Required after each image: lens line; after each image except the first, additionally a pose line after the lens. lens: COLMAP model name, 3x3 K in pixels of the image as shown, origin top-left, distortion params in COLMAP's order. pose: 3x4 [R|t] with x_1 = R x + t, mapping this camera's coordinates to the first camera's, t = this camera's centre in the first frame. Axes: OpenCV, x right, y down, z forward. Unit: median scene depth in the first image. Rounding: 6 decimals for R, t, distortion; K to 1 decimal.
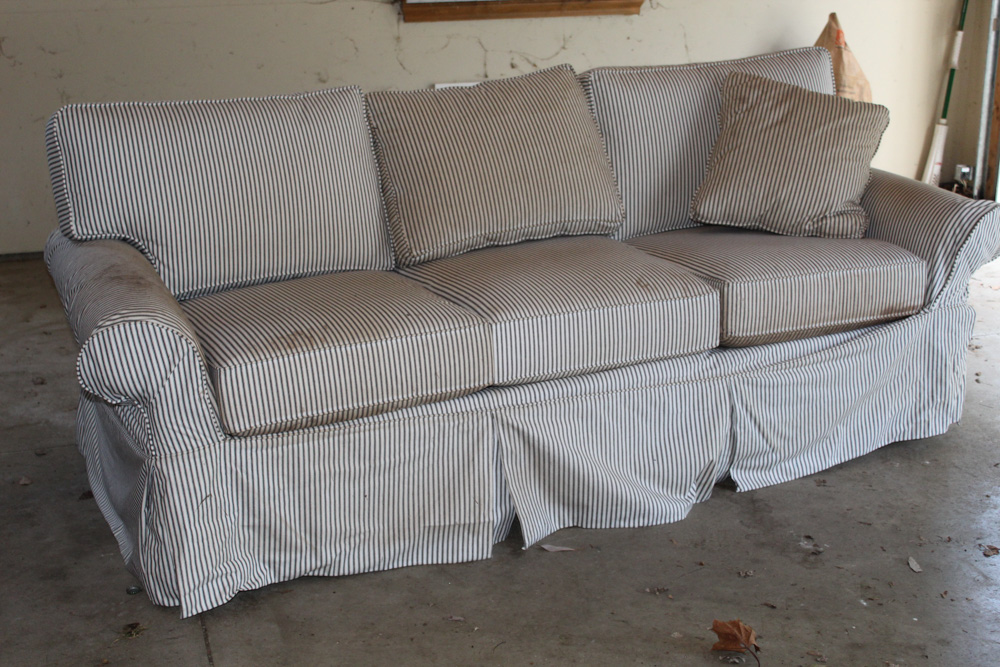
lens RADIAL K [[1450.7, 0, 503.5], [0, 1450.7, 327.4], [0, 0, 1]] dist [-0.046029, 0.000000]
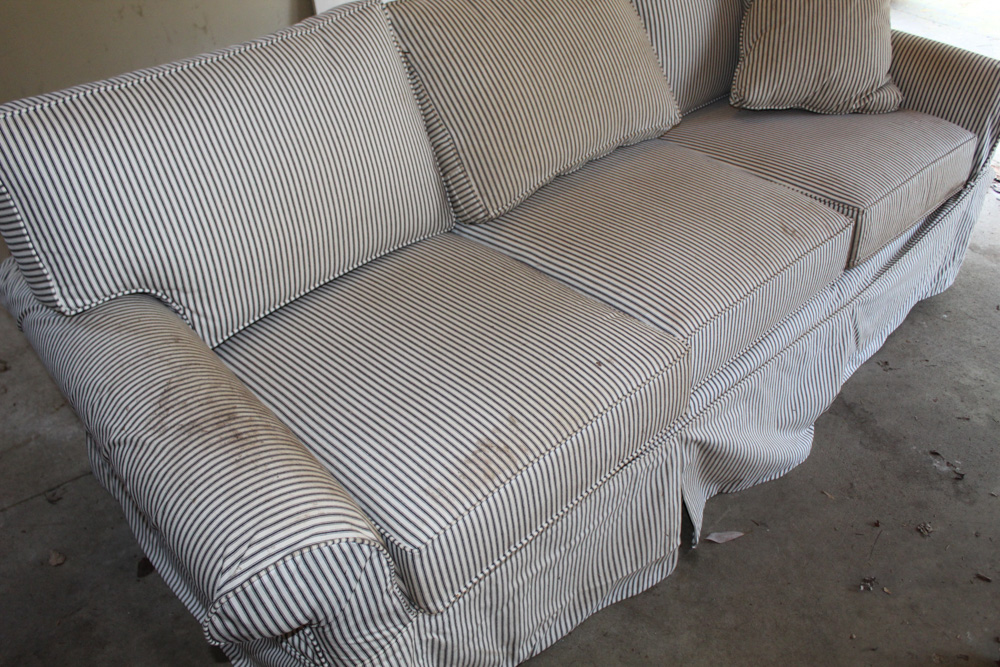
lens RADIAL K [[886.6, 0, 498.1], [0, 886.6, 331.8], [0, 0, 1]] dist [-0.099039, 0.028644]
pose [[0.947765, -0.199547, 0.248843, -0.204895], [0.104416, 0.931255, 0.349087, -0.171496], [-0.301396, -0.304869, 0.903446, 0.564641]]
